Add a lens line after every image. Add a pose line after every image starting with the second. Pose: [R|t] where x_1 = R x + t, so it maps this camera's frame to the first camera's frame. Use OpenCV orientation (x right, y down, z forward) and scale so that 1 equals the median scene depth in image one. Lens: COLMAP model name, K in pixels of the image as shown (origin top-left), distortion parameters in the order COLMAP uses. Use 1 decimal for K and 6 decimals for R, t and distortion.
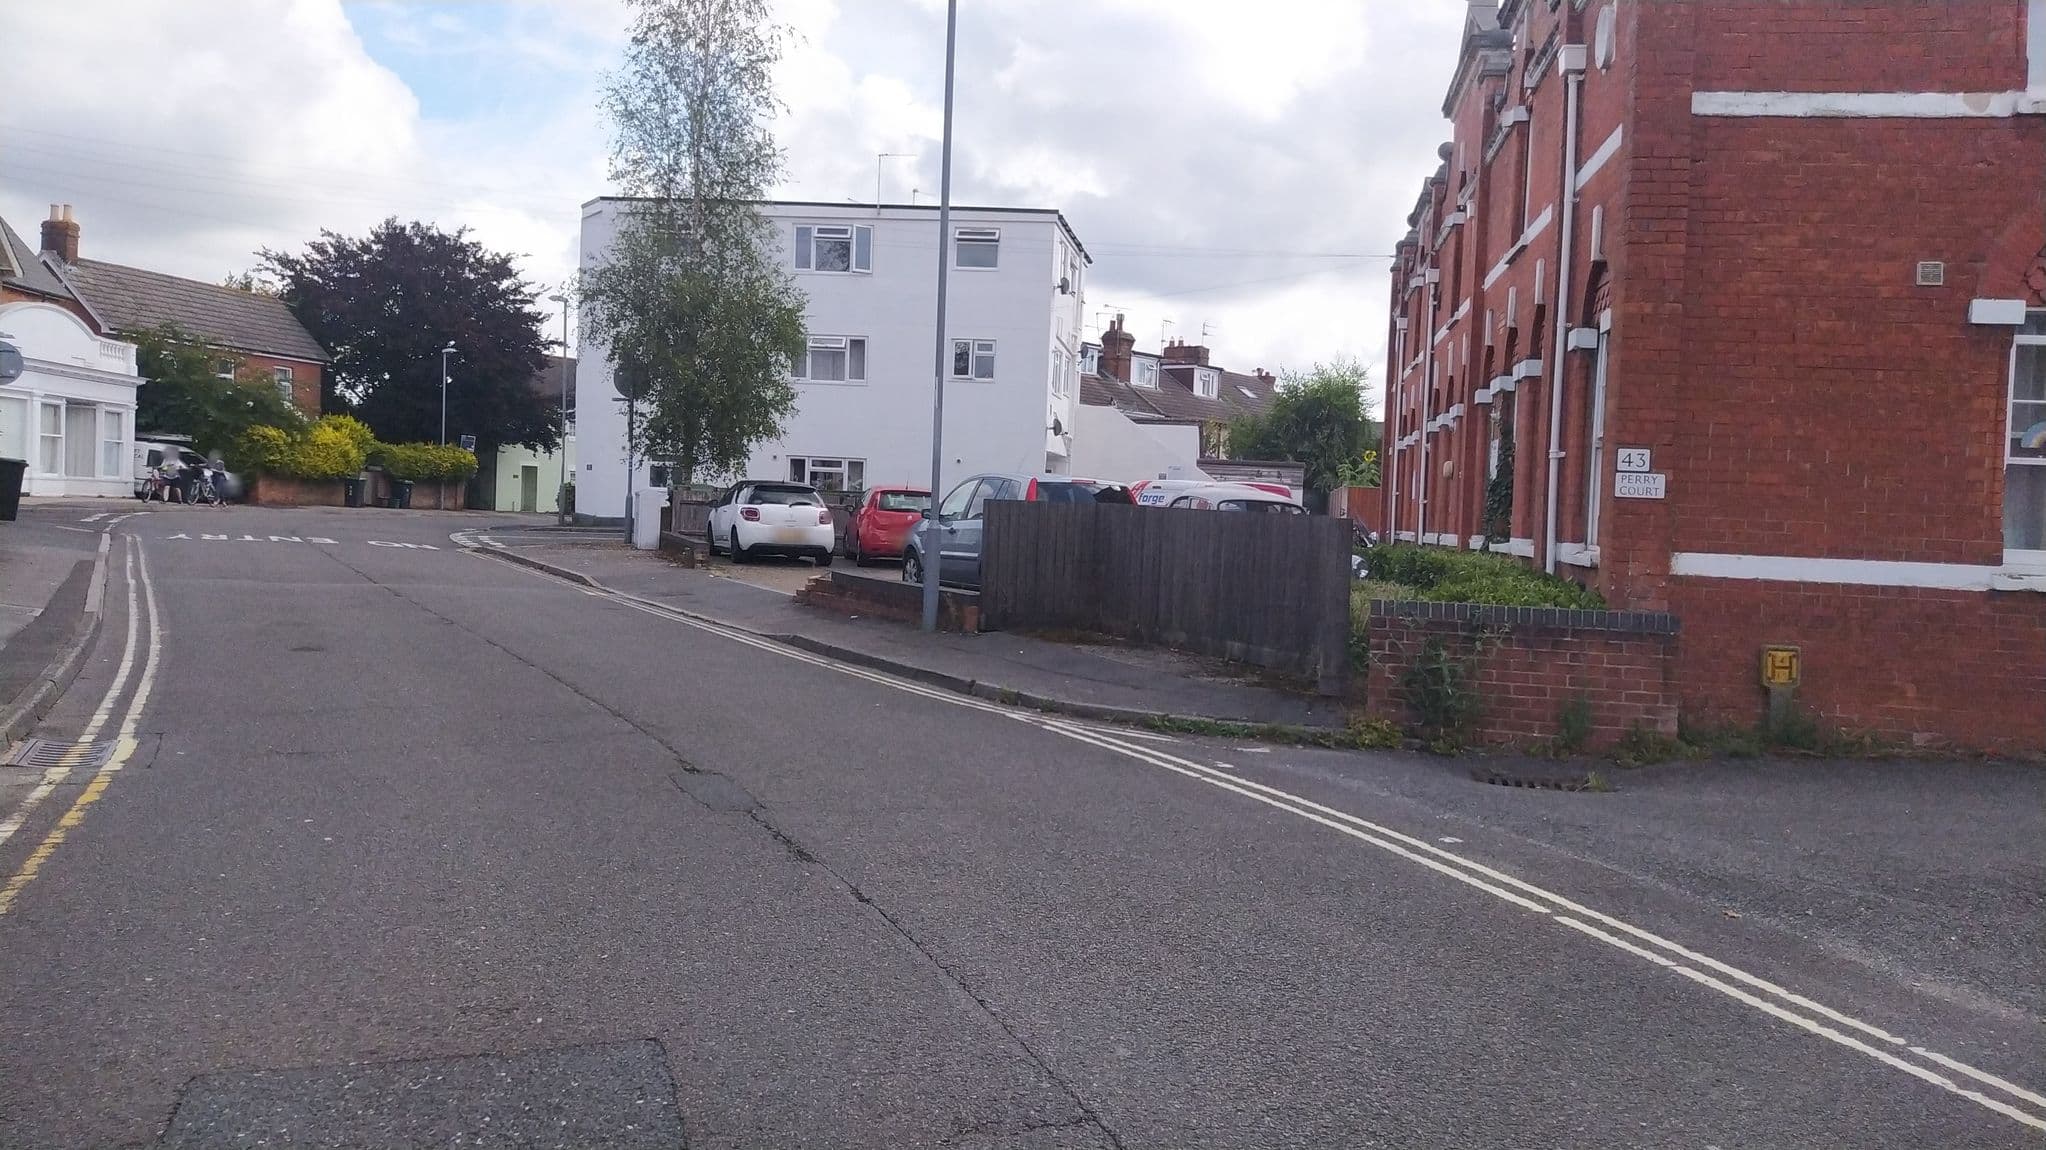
lens RADIAL K [[1597.5, 0, 1024.3], [0, 1597.5, 577.4], [0, 0, 1]] dist [0.002312, -0.000325]
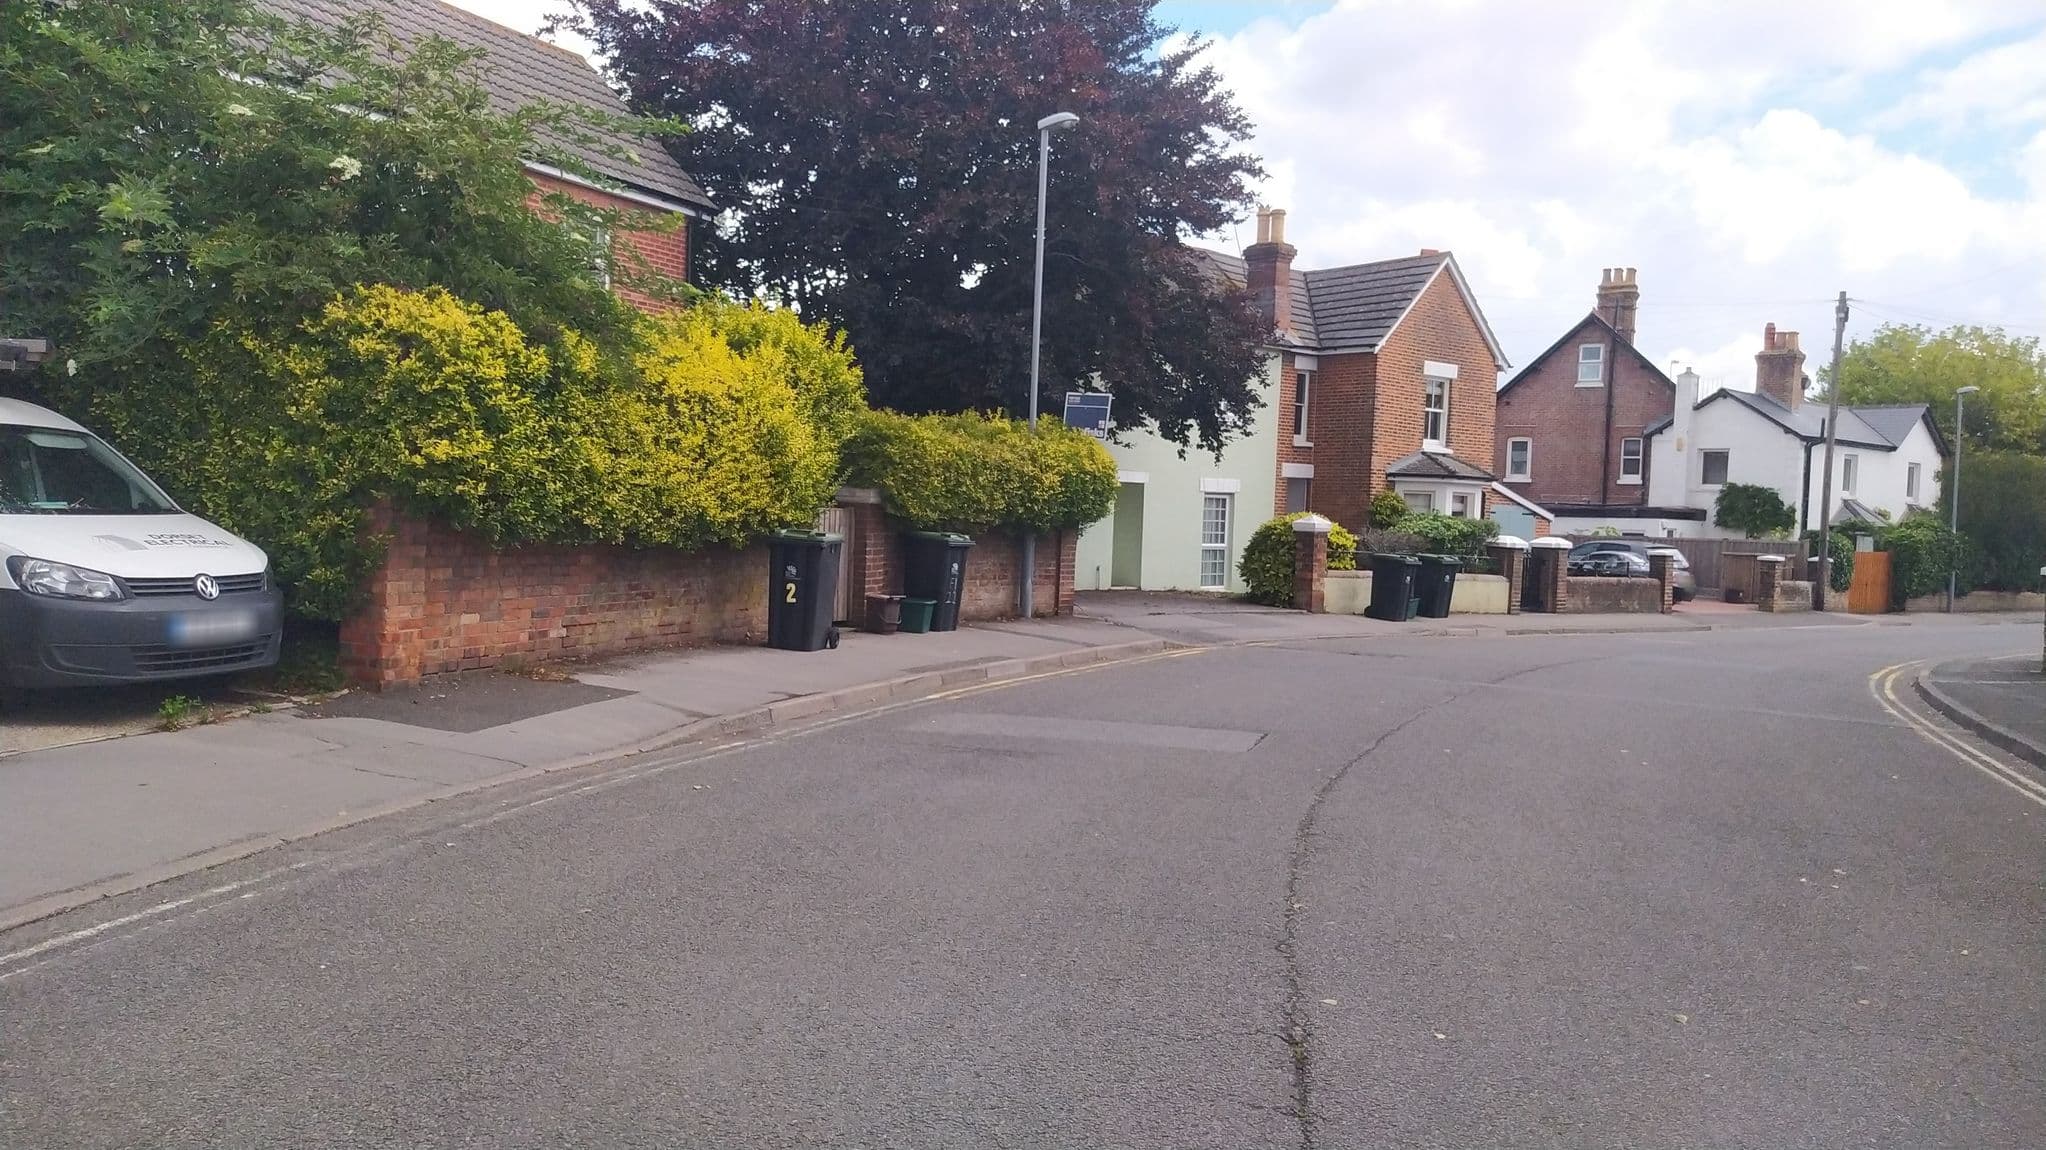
lens RADIAL K [[1597.5, 0, 1022.0], [0, 1597.5, 574.1], [0, 0, 1]] dist [0.002312, -0.000325]
pose [[0.979567, 0.000337, -0.201119, -0.345242], [-0.002753, 0.999927, -0.011732, -0.054892], [0.201100, 0.012046, 0.979497, 0.782516]]
